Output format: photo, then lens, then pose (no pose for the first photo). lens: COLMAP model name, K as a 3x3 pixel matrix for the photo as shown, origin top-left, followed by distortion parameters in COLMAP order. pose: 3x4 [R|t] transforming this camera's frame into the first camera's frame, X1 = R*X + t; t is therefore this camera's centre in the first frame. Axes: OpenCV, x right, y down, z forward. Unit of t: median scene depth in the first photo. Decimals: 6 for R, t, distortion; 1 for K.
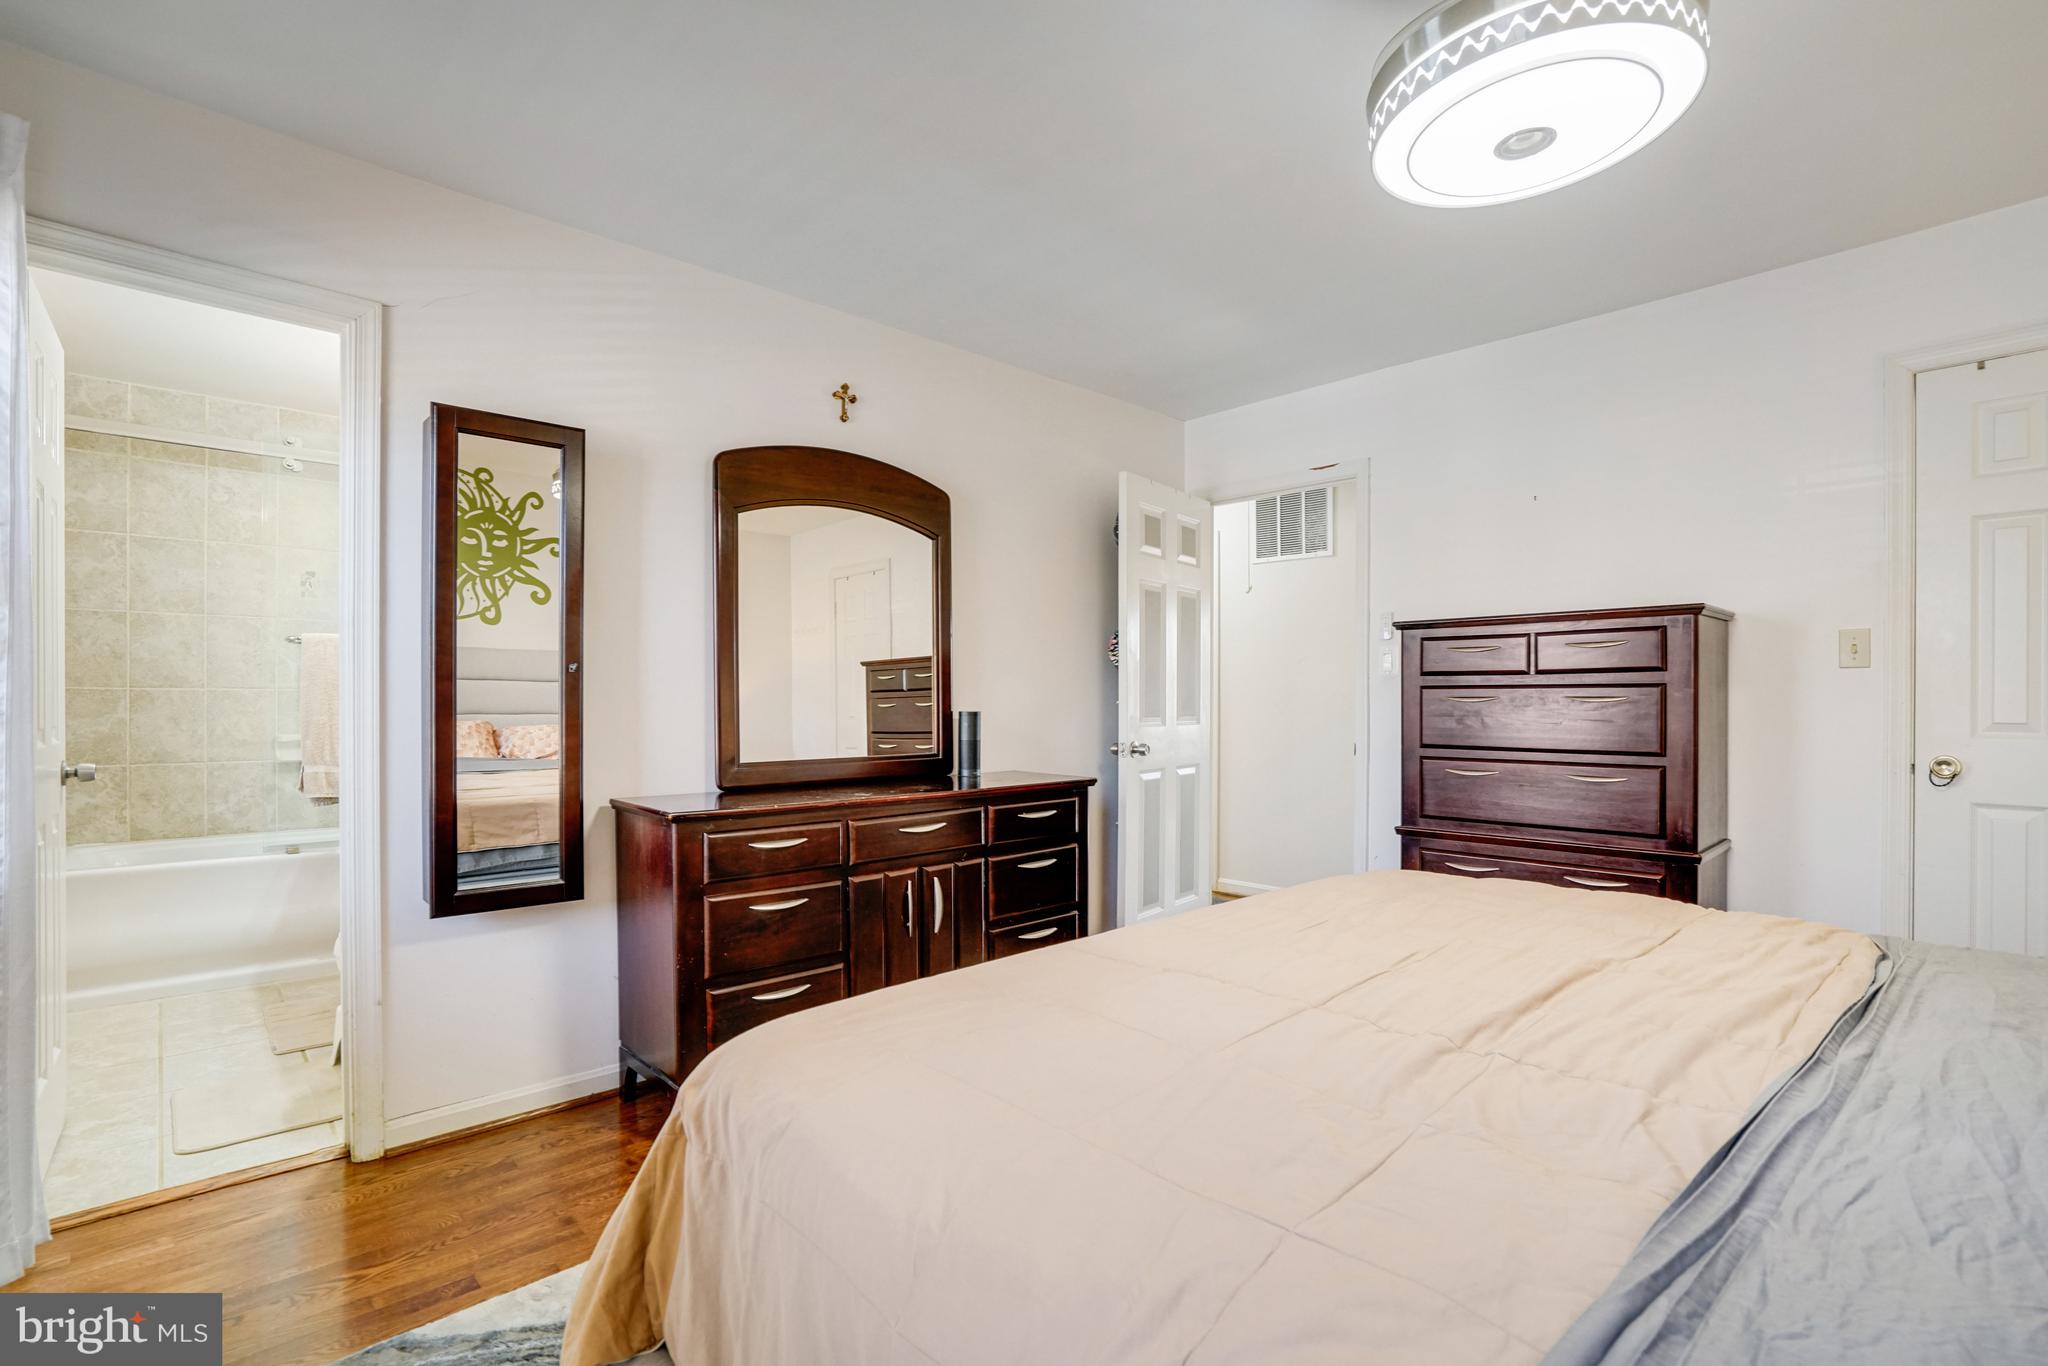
lens RADIAL K [[952.2, 0, 1010.6], [0, 952.2, 678.1], [0, 0, 1]] dist [-0.058220, 0.024568]
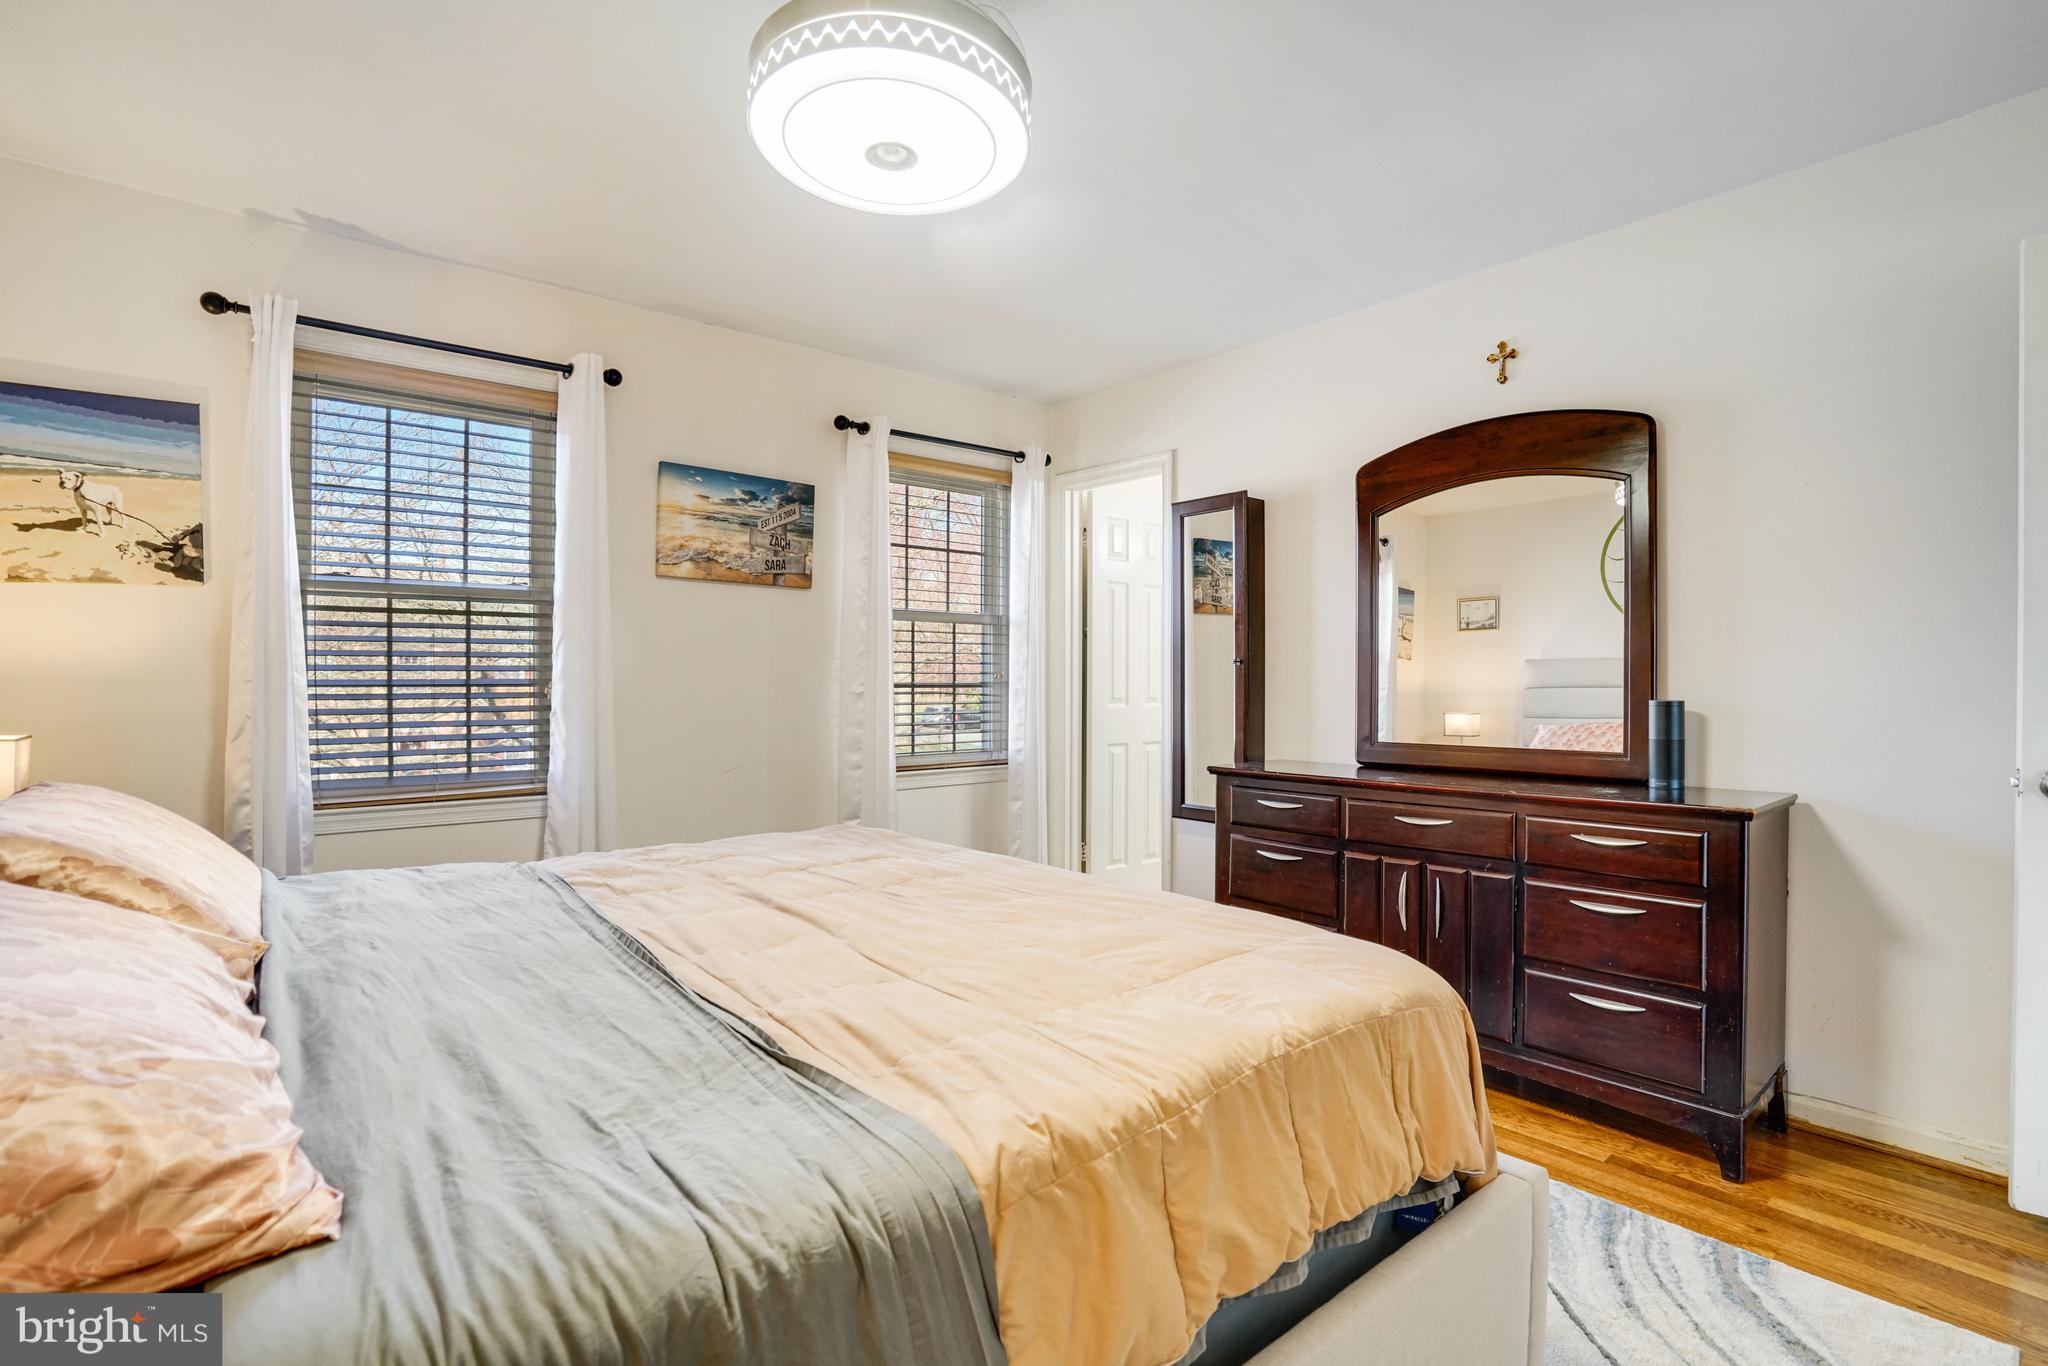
lens RADIAL K [[952.2, 0, 1010.6], [0, 952.2, 678.1], [0, 0, 1]] dist [-0.058220, 0.024568]
pose [[-0.054655, -0.004870, -0.998493, 0.842263], [0.025313, 0.999660, -0.006261, 0.010467], [0.998184, -0.025617, -0.054513, 0.627844]]
